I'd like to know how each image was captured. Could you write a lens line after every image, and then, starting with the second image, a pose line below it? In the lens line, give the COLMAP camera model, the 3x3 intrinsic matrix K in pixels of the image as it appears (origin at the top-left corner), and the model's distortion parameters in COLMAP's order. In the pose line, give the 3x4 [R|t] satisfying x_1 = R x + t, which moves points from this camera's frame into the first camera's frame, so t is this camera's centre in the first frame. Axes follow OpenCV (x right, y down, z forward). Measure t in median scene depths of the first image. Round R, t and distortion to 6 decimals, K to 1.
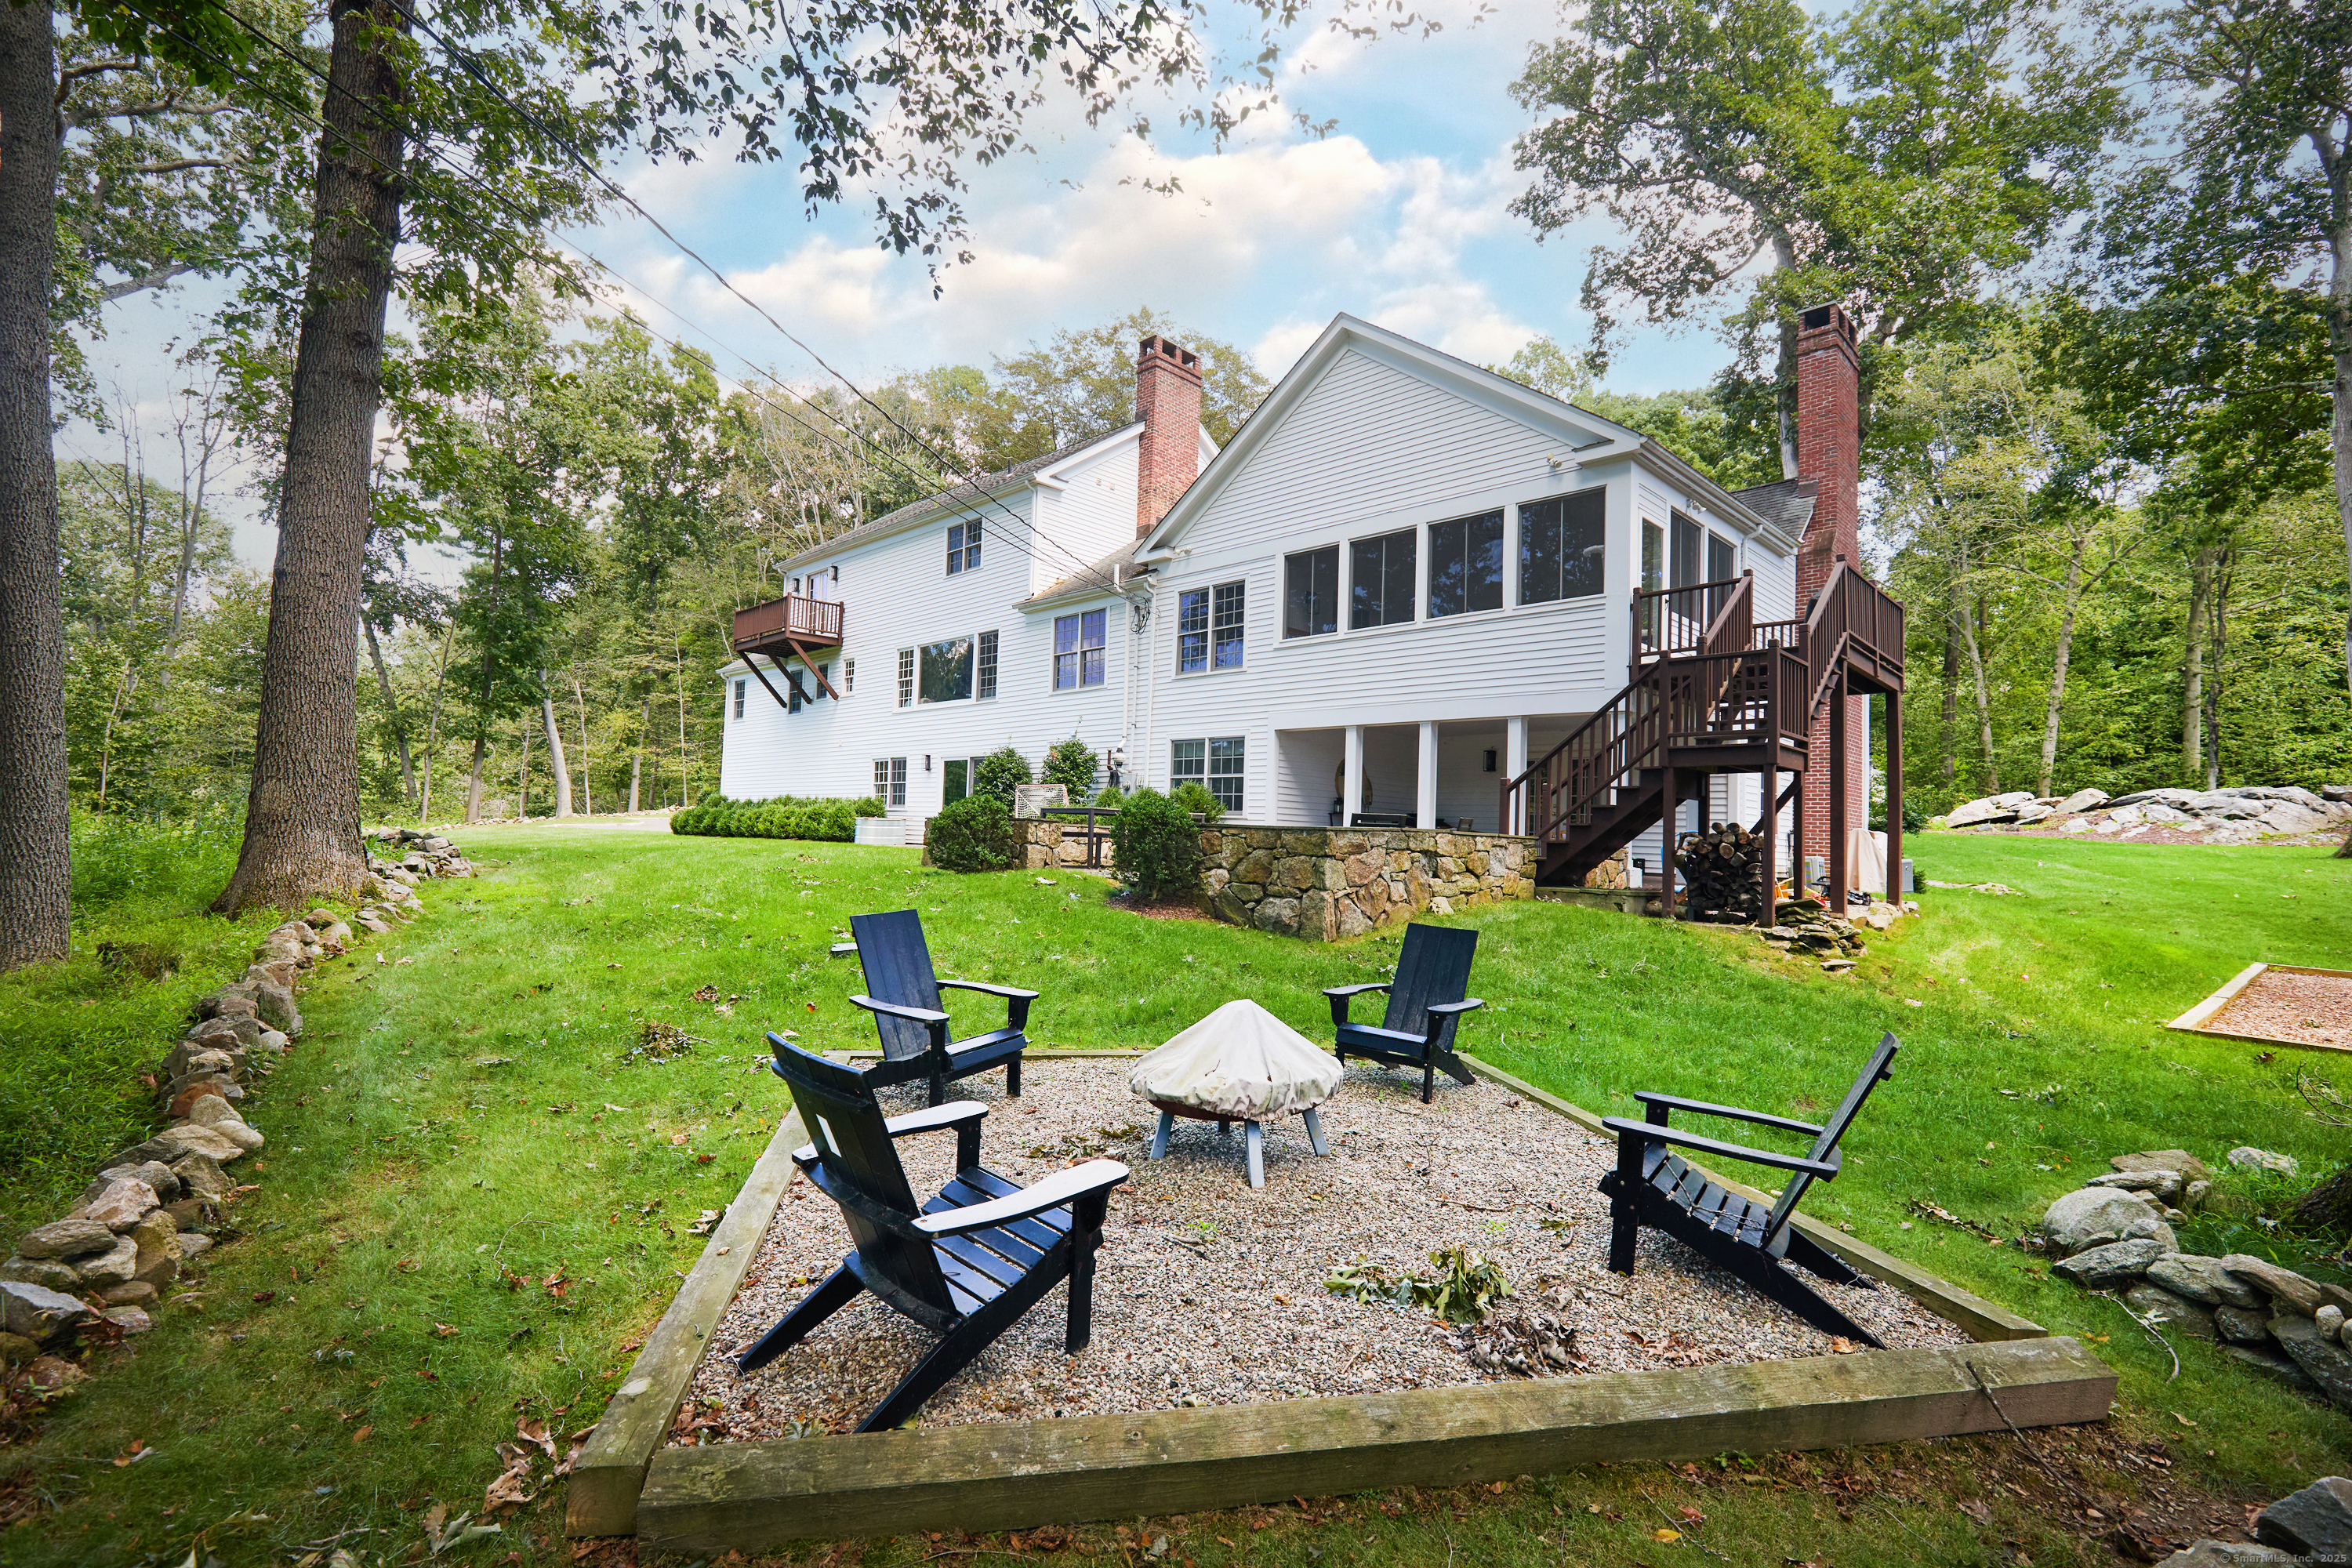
lens RADIAL K [[1091.9, 0, 1176.0], [0, 1091.9, 784.0], [0, 0, 1]] dist [-0.000386, -0.000089]
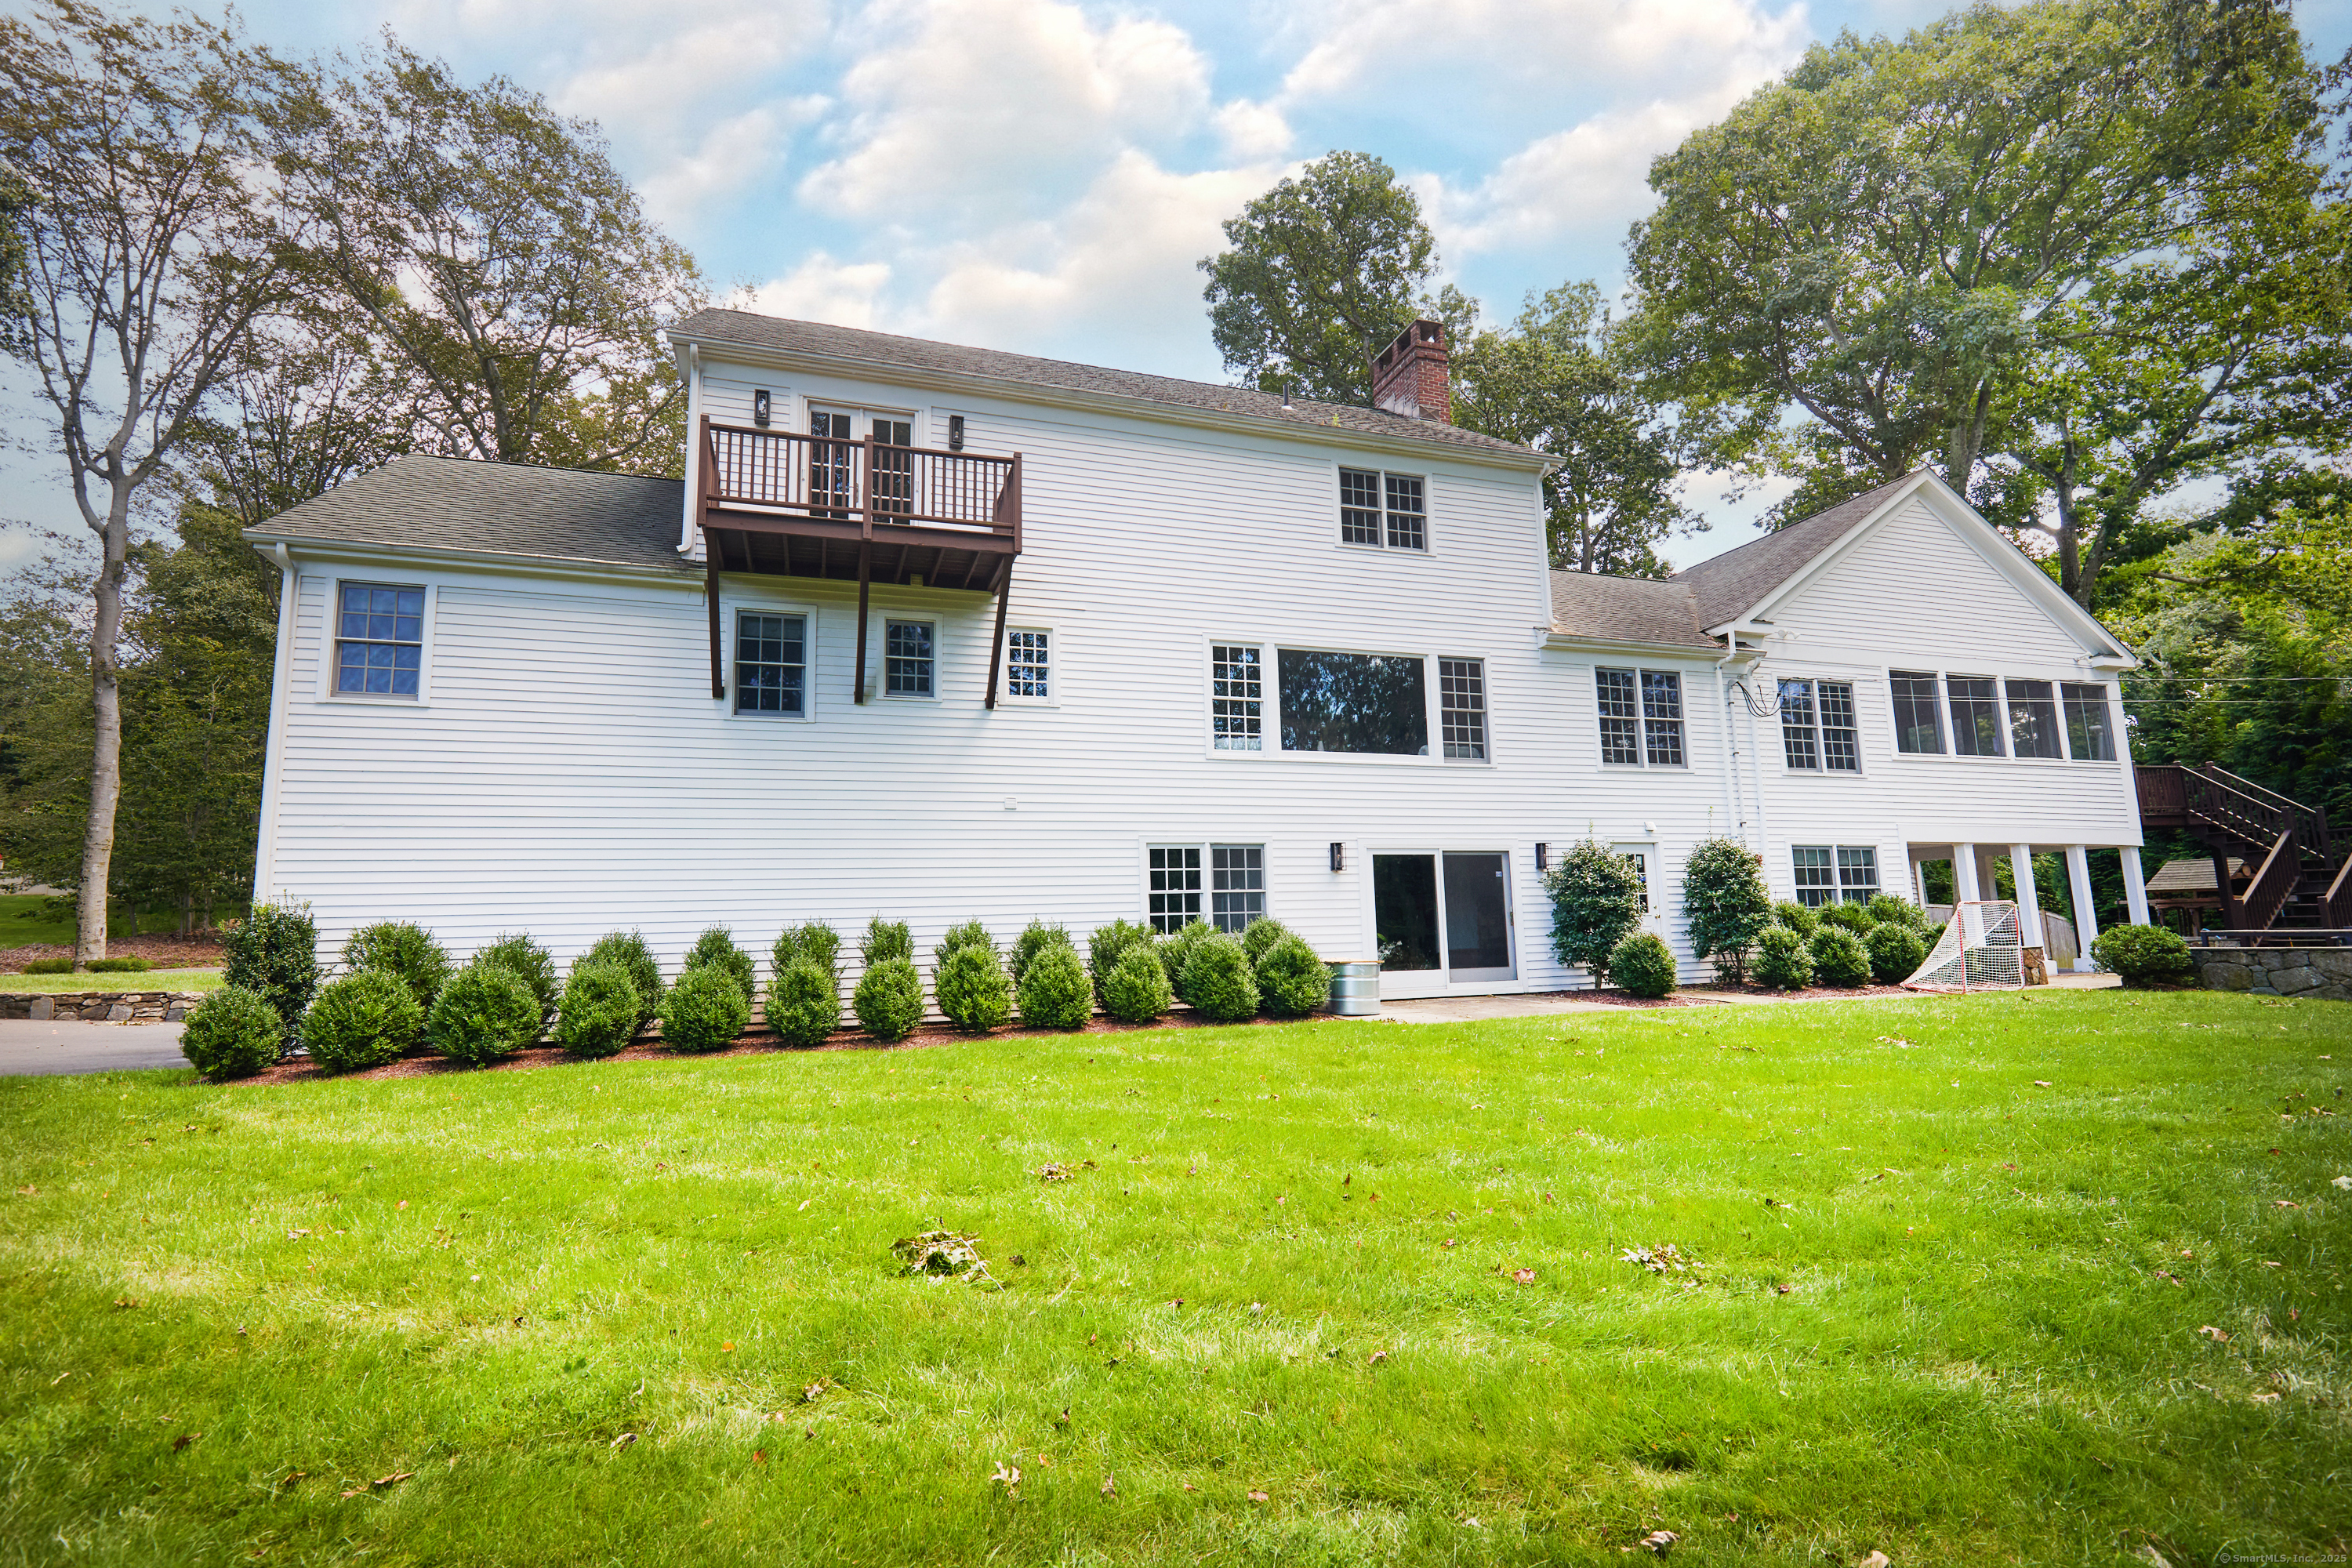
lens RADIAL K [[1091.9, 0, 1176.0], [0, 1091.9, 784.0], [0, 0, 1]] dist [-0.000386, -0.000089]
pose [[0.426732, 0.103430, 0.898444, -1.004133], [0.002970, 0.993273, -0.115757, 0.010770], [-0.904373, 0.052066, 0.423554, 1.088795]]
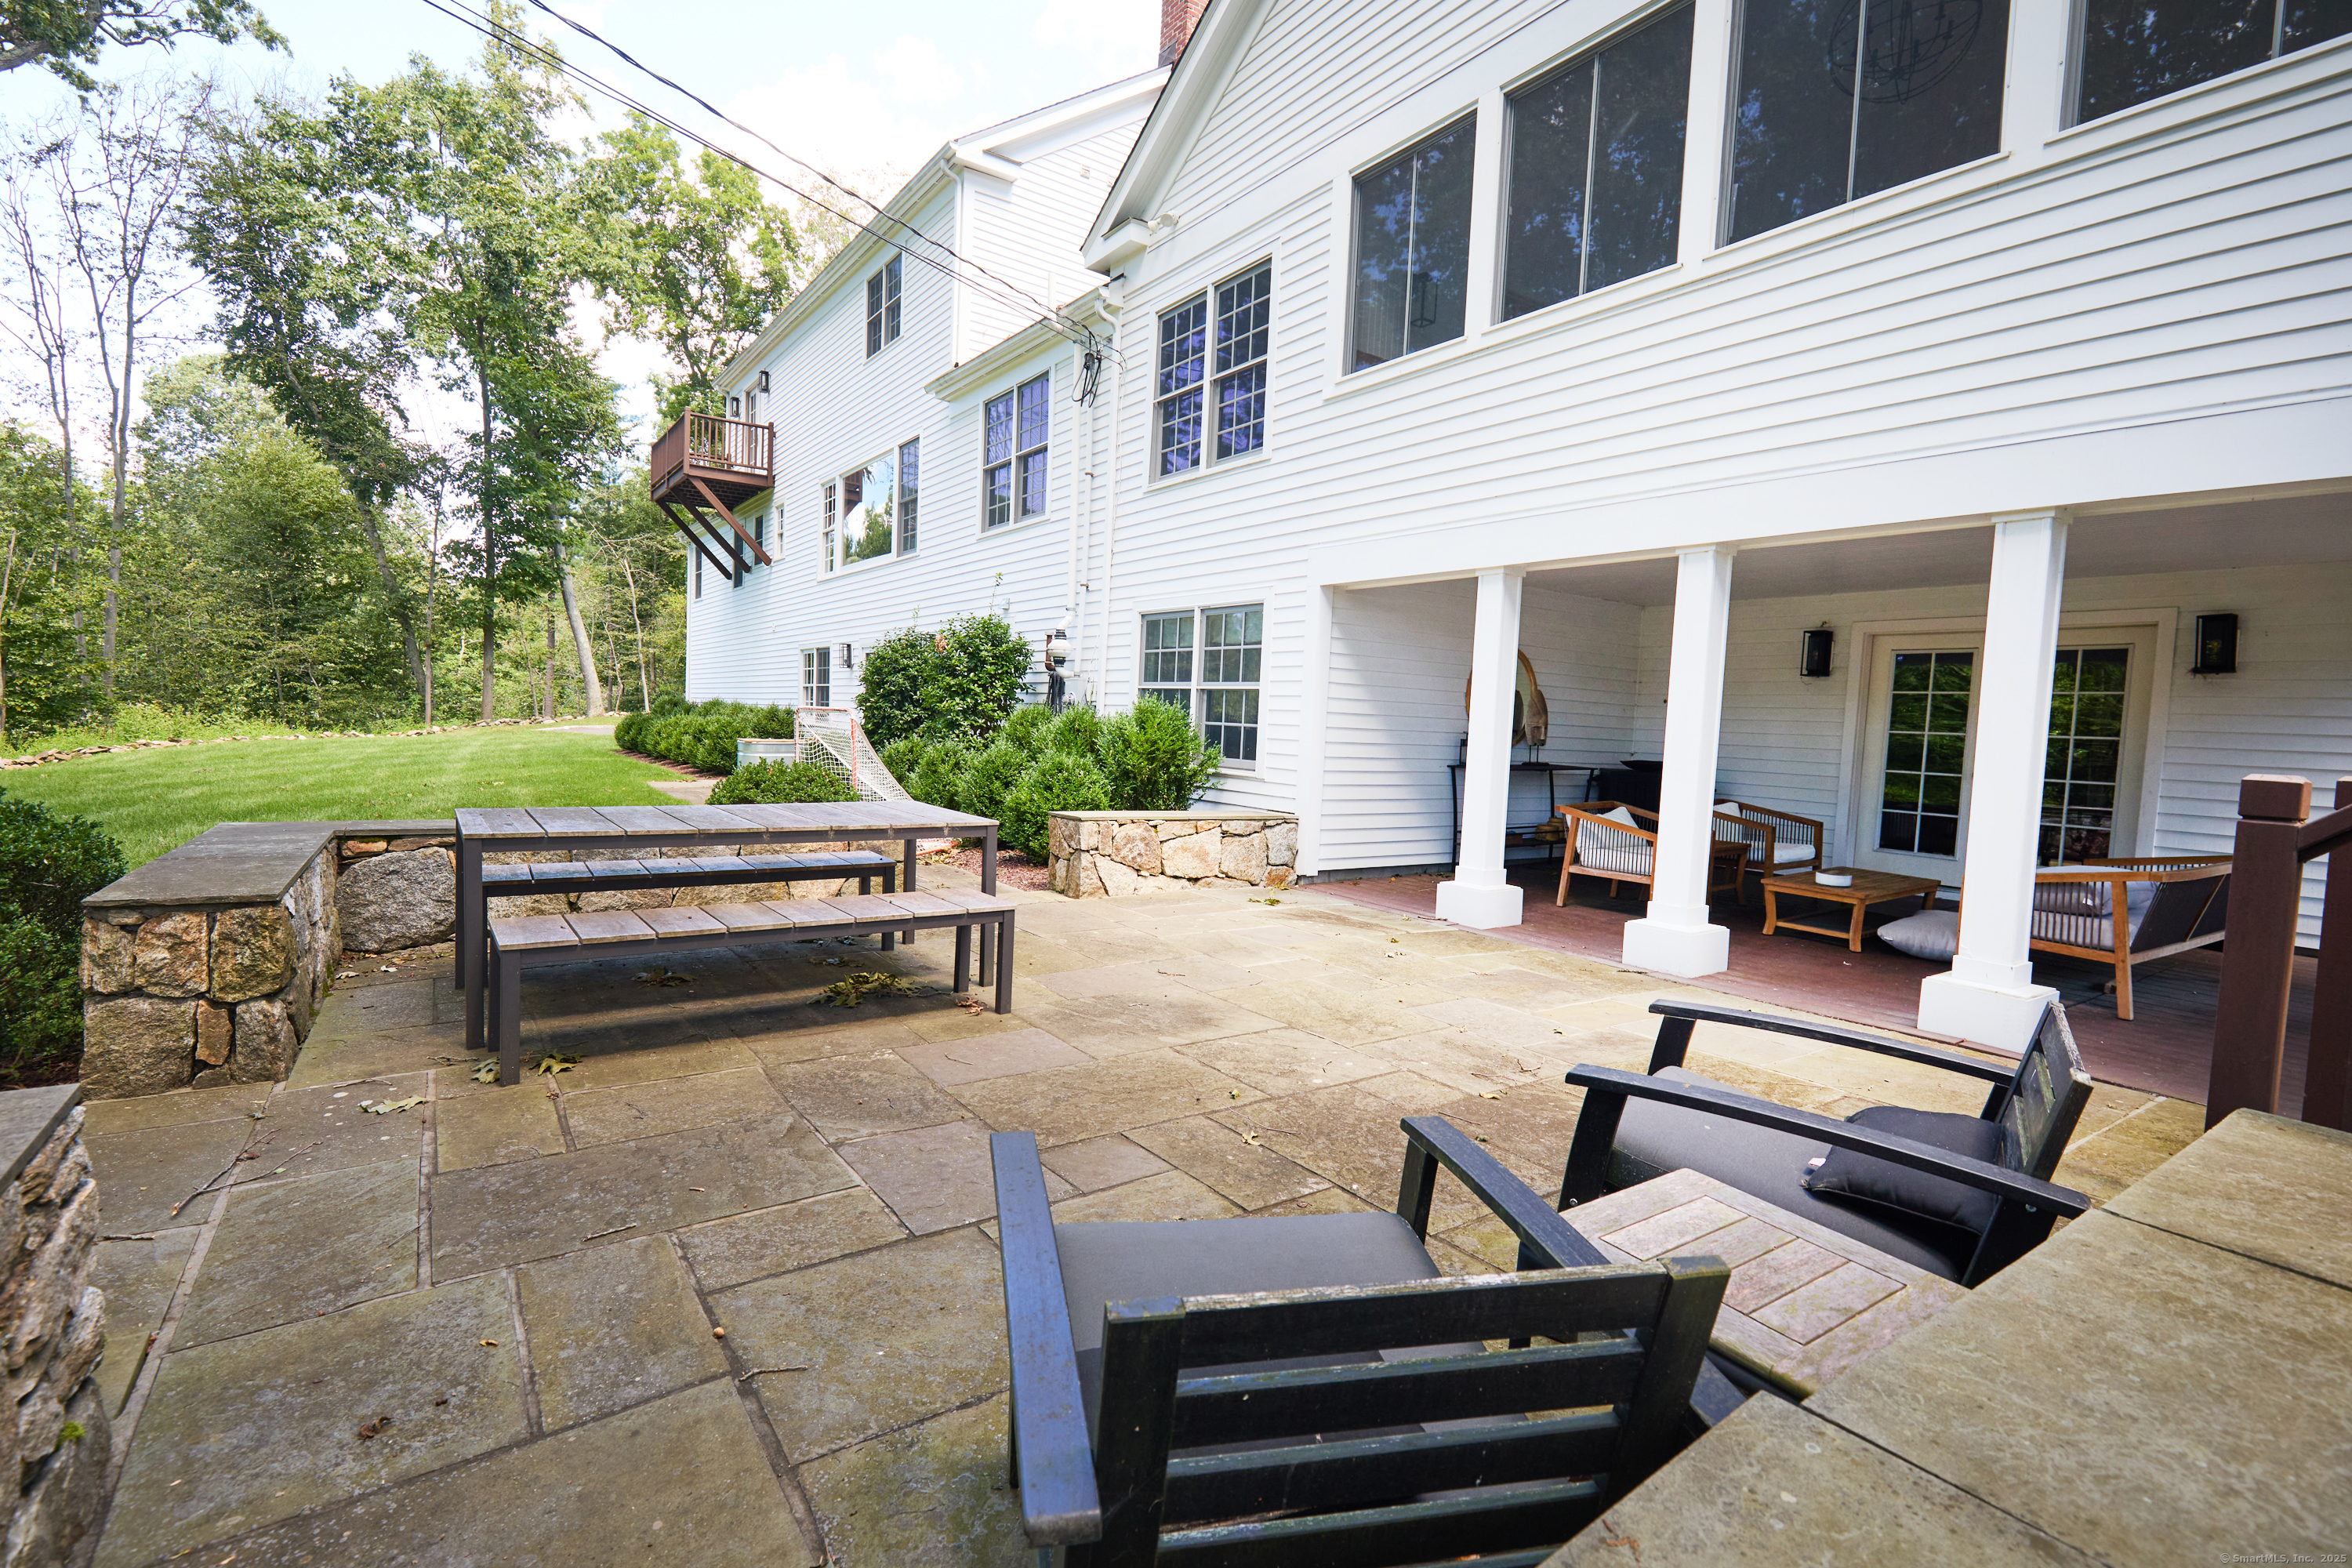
lens RADIAL K [[1091.9, 0, 1176.0], [0, 1091.9, 784.0], [0, 0, 1]] dist [-0.000386, -0.000089]
pose [[0.986674, 0.016241, -0.161896, 0.096682], [0.000470, 0.994717, 0.102653, -0.013501], [0.162708, -0.101362, 0.981454, 0.501841]]
